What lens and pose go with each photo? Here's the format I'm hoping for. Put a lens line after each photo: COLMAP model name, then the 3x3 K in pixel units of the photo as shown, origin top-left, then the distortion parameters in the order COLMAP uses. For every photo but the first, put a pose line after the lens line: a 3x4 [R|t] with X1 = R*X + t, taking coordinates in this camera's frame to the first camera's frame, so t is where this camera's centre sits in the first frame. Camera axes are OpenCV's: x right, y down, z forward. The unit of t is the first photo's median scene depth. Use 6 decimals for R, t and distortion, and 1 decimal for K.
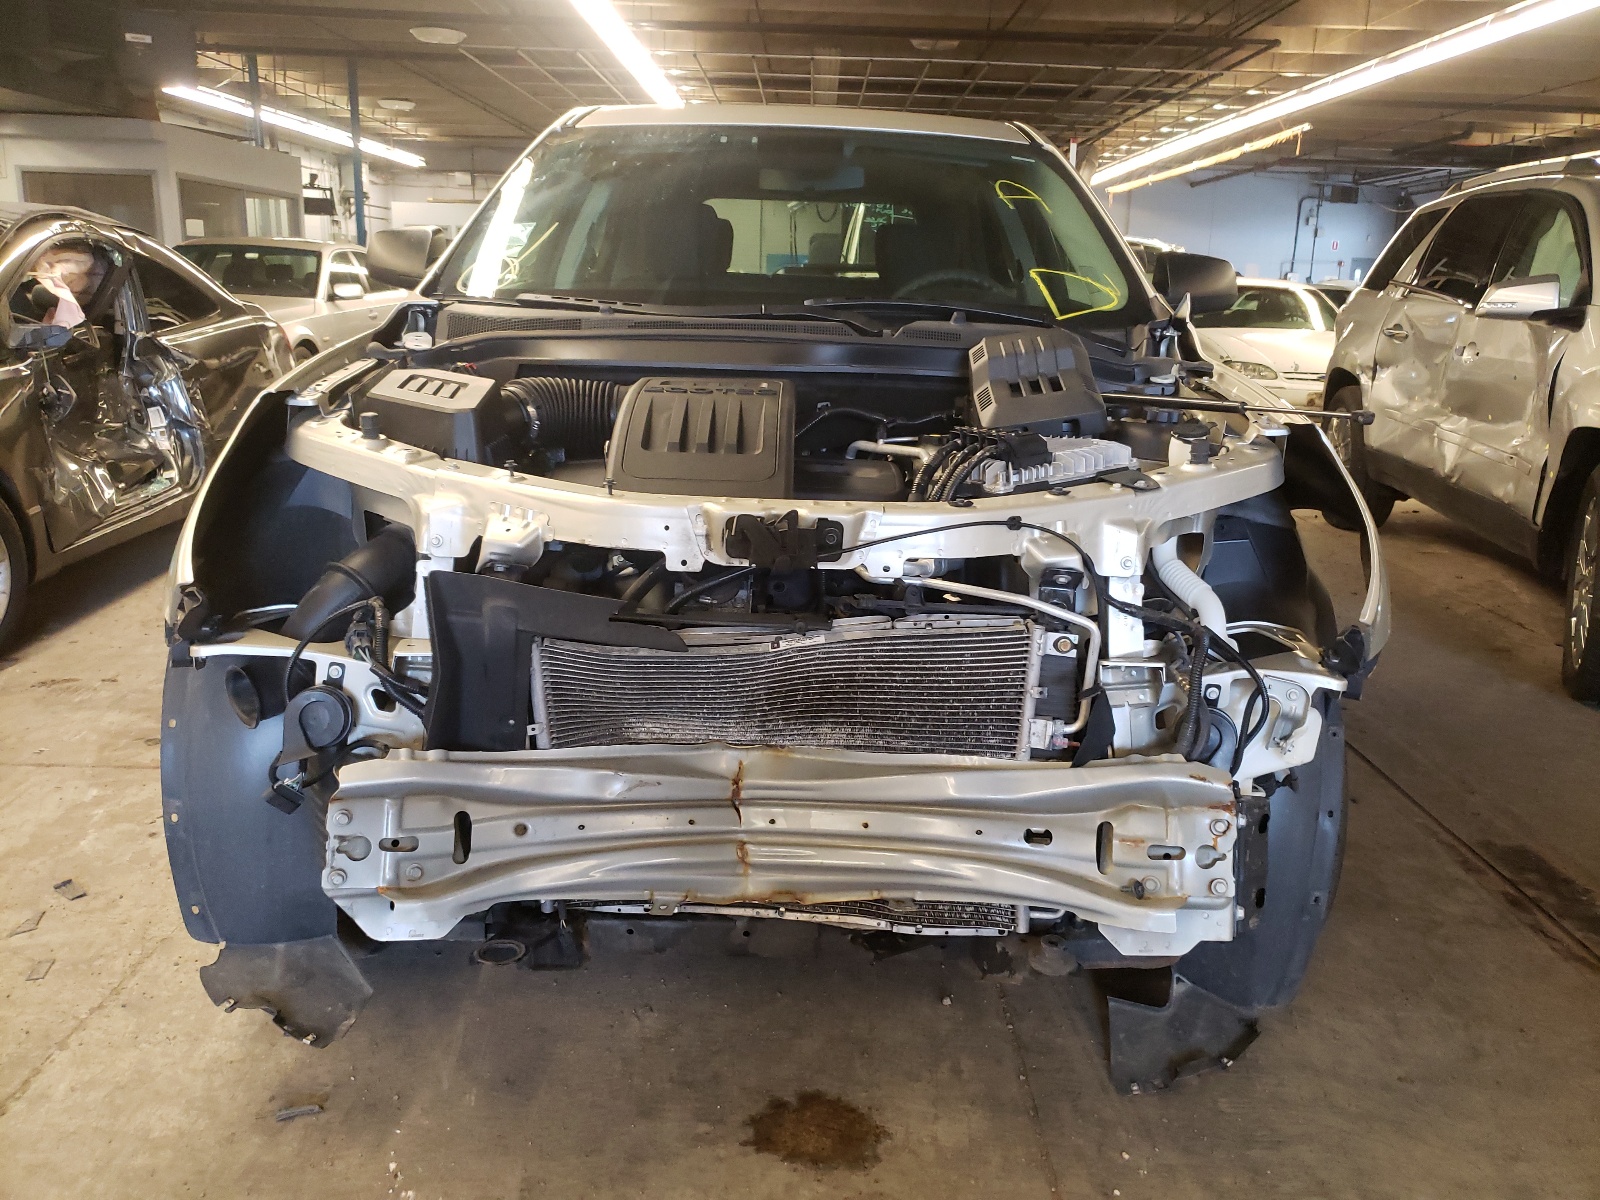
lens RADIAL K [[1227.2, 0, 825.6], [0, 1227.2, 603.9], [0, 0, 1]] dist [0.006068, 0.008107]
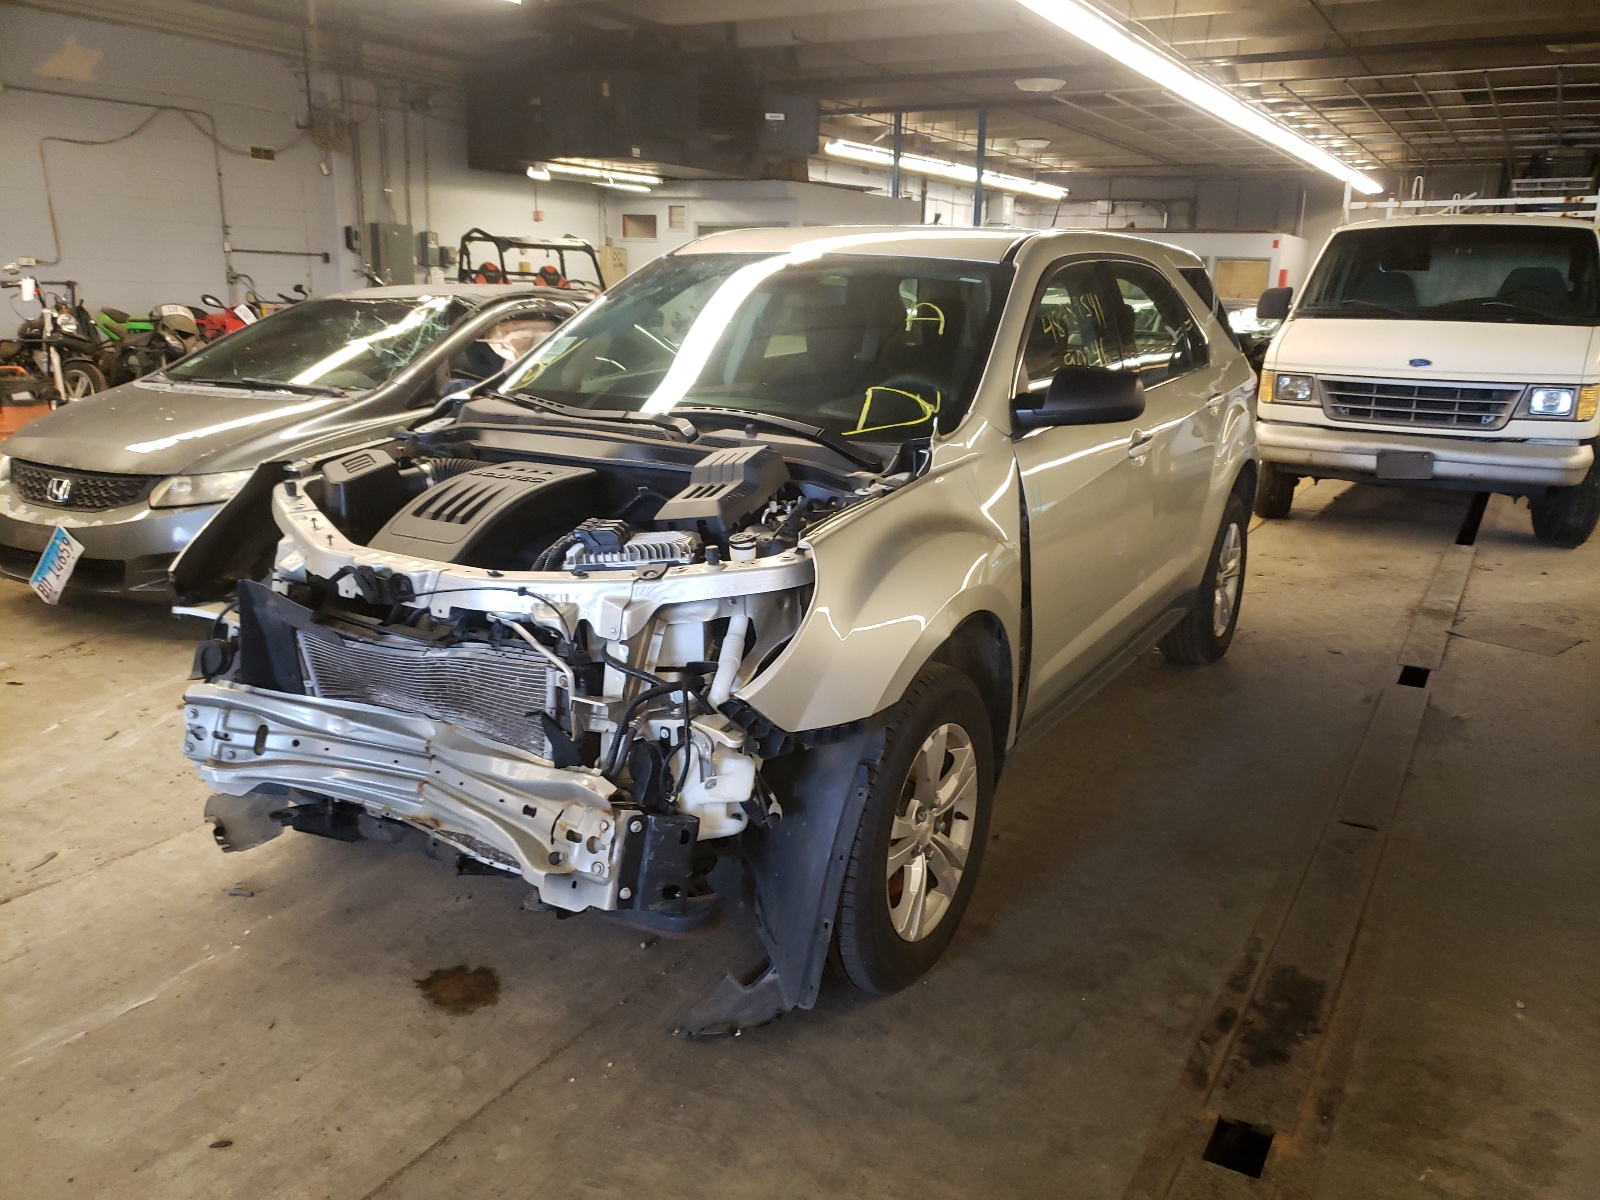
lens RADIAL K [[1227.2, 0, 847.4], [0, 1227.2, 611.7], [0, 0, 1]] dist [0.006068, 0.008107]
pose [[0.870327, 0.123722, -0.476679, 0.928112], [-0.126534, 0.991612, 0.026346, -0.101209], [0.475940, 0.037386, 0.878682, -0.074401]]
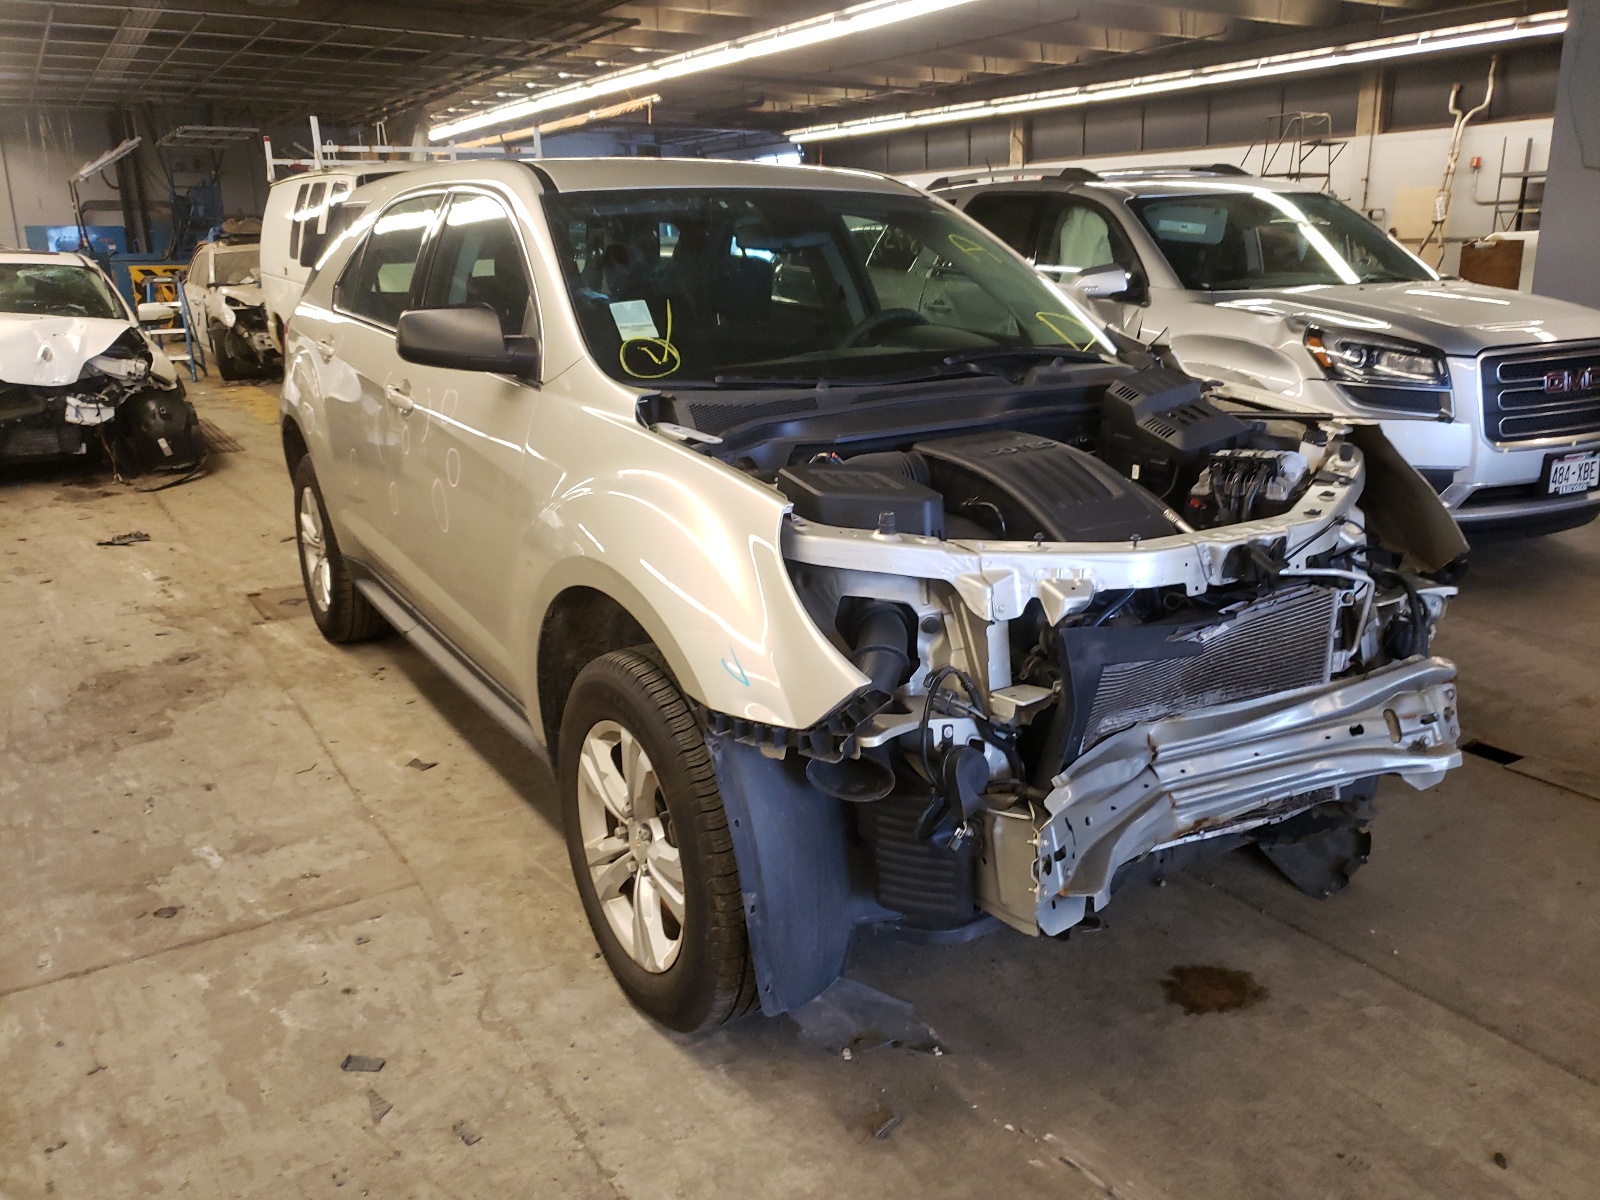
lens RADIAL K [[1227.2, 0, 814.4], [0, 1227.2, 598.1], [0, 0, 1]] dist [0.006068, 0.008107]
pose [[0.854619, -0.183414, 0.485783, -0.853943], [0.168029, 0.982887, 0.075495, -0.148076], [-0.491317, 0.017106, 0.870813, 0.032932]]
